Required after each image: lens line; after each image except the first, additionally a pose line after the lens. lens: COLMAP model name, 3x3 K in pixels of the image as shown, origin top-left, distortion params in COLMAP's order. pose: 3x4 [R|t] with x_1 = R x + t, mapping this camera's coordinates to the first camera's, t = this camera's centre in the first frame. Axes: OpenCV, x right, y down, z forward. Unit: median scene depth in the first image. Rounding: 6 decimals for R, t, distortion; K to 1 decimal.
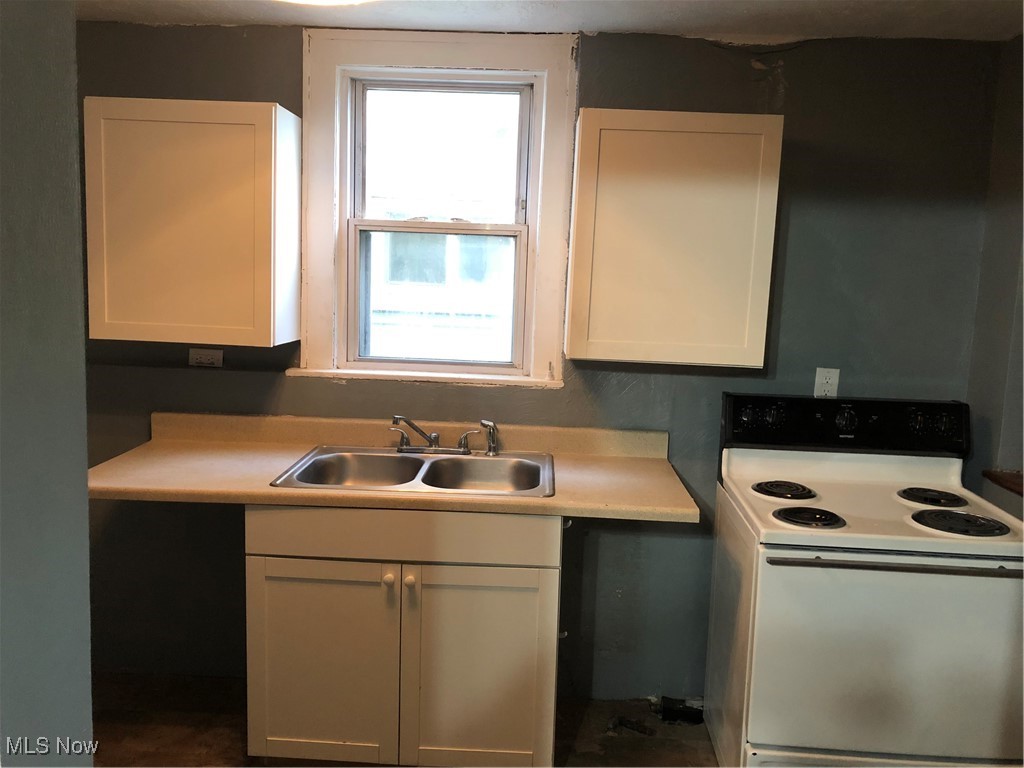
lens RADIAL K [[835.2, 0, 508.3], [0, 835.2, 381.1], [0, 0, 1]] dist [0.029377, -0.034558]
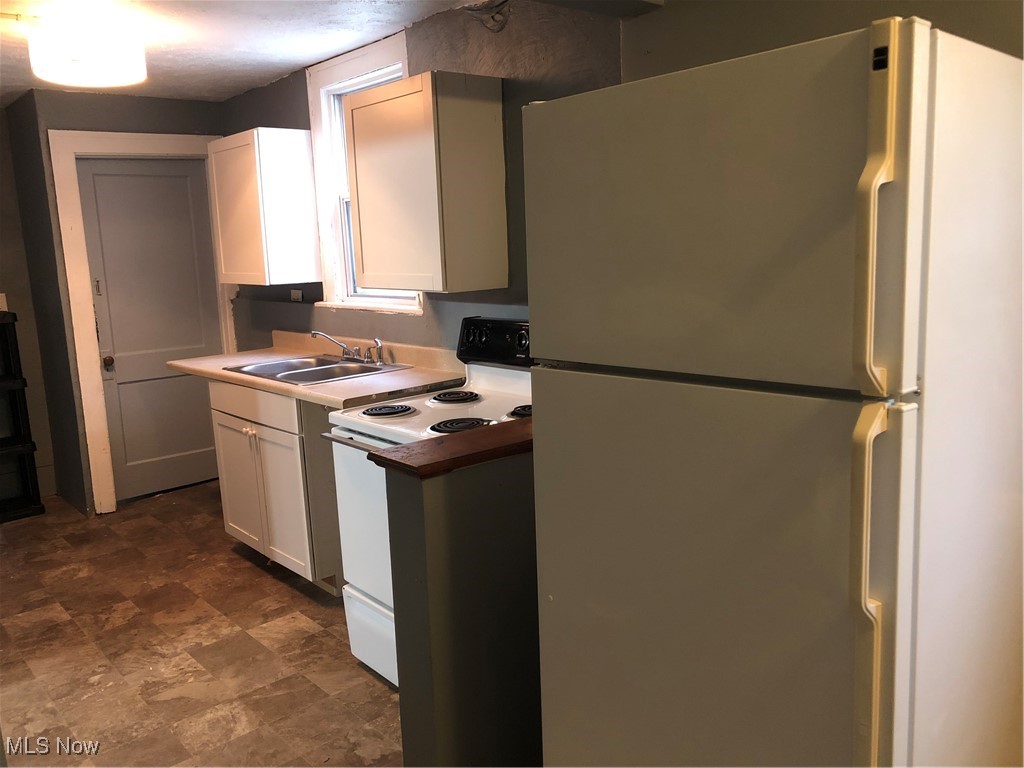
lens RADIAL K [[835.2, 0, 514.1], [0, 835.2, 382.3], [0, 0, 1]] dist [0.029377, -0.034558]
pose [[0.690503, 0.059850, -0.720849, 1.069707], [-0.033003, 0.998140, 0.051258, 0.040720], [0.722576, -0.011604, 0.691194, 0.232870]]
